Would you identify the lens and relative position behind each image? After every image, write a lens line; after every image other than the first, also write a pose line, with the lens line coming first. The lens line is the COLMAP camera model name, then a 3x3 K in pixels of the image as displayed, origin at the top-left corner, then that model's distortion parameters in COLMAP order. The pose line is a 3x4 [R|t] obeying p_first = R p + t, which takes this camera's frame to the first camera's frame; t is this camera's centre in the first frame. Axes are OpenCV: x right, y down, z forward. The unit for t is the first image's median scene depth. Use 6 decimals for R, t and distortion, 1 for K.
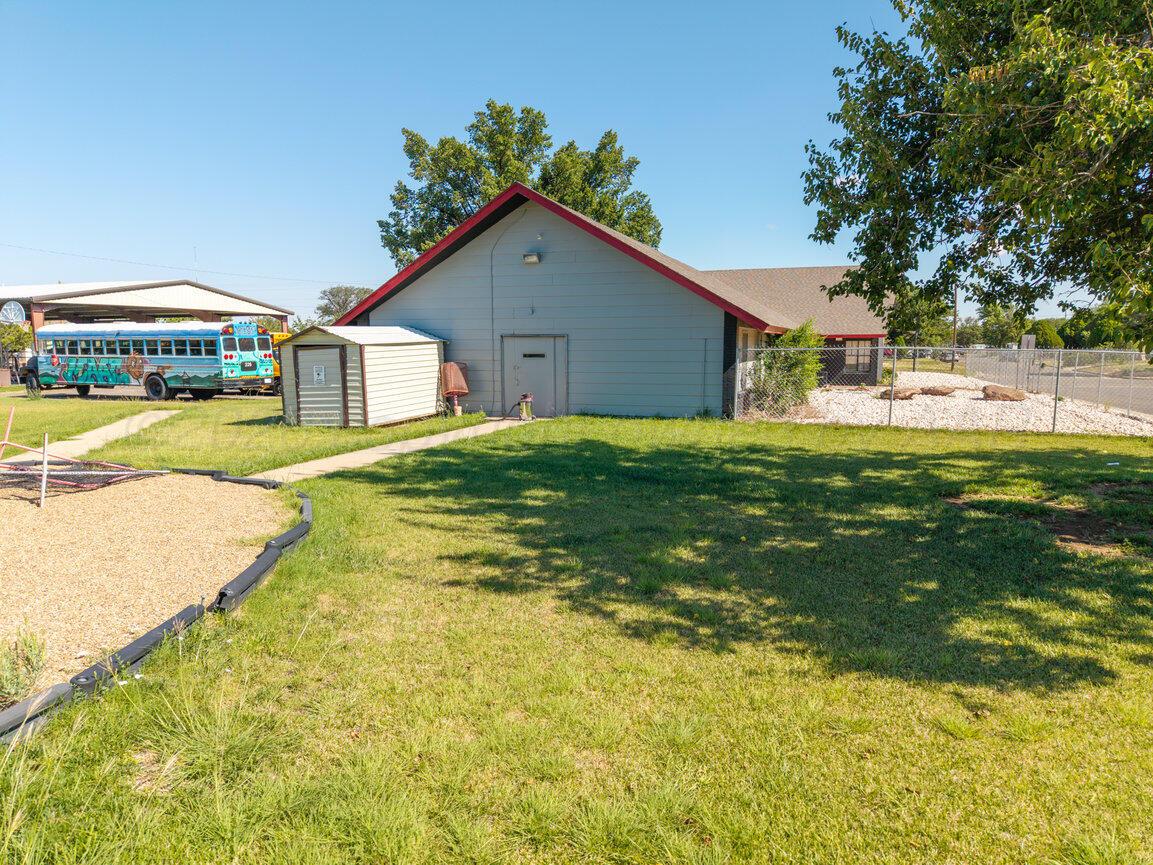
lens RADIAL K [[766.1, 0, 578.7], [0, 766.1, 429.9], [0, 0, 1]] dist [0.025263, -0.019842]
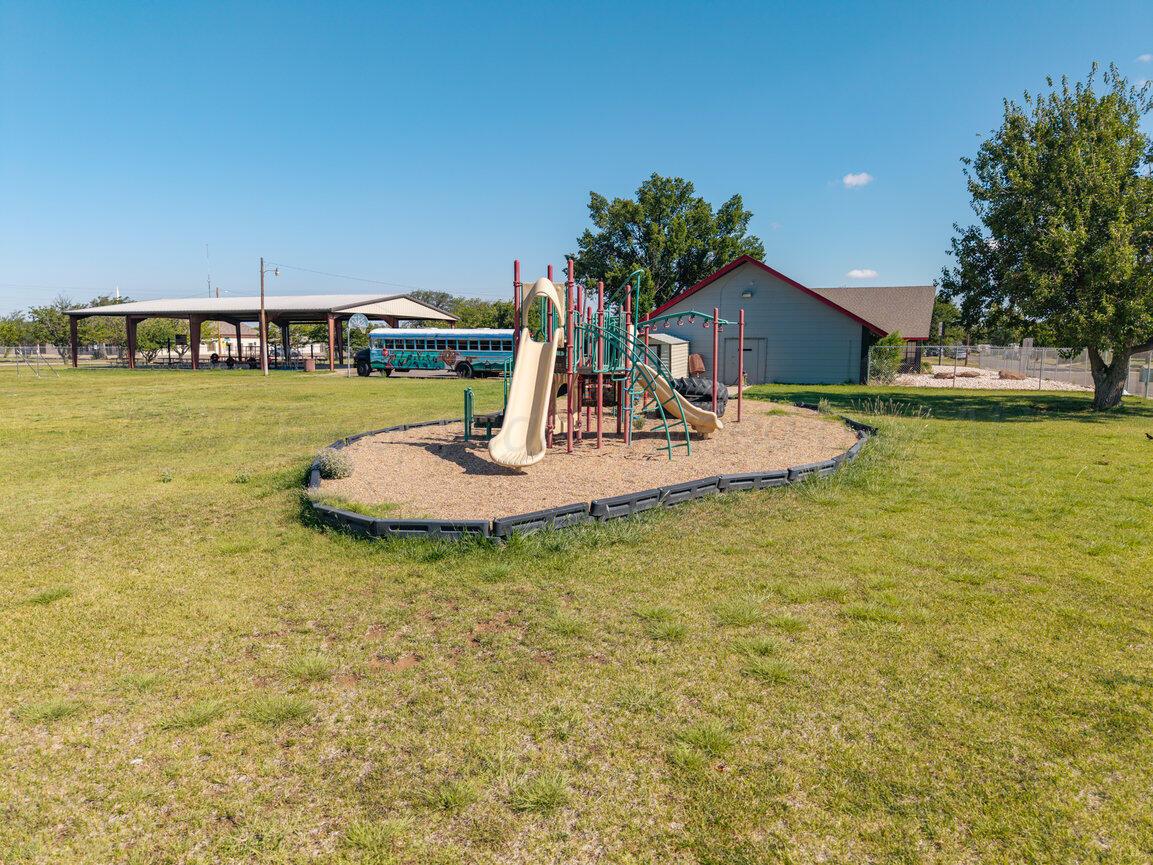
lens RADIAL K [[766.1, 0, 574.6], [0, 766.1, 437.2], [0, 0, 1]] dist [0.025263, -0.019842]
pose [[0.999979, 0.005212, -0.003819, -0.300824], [-0.005166, 0.999916, 0.011880, 0.057051], [0.003881, -0.011860, 0.999922, -0.521305]]
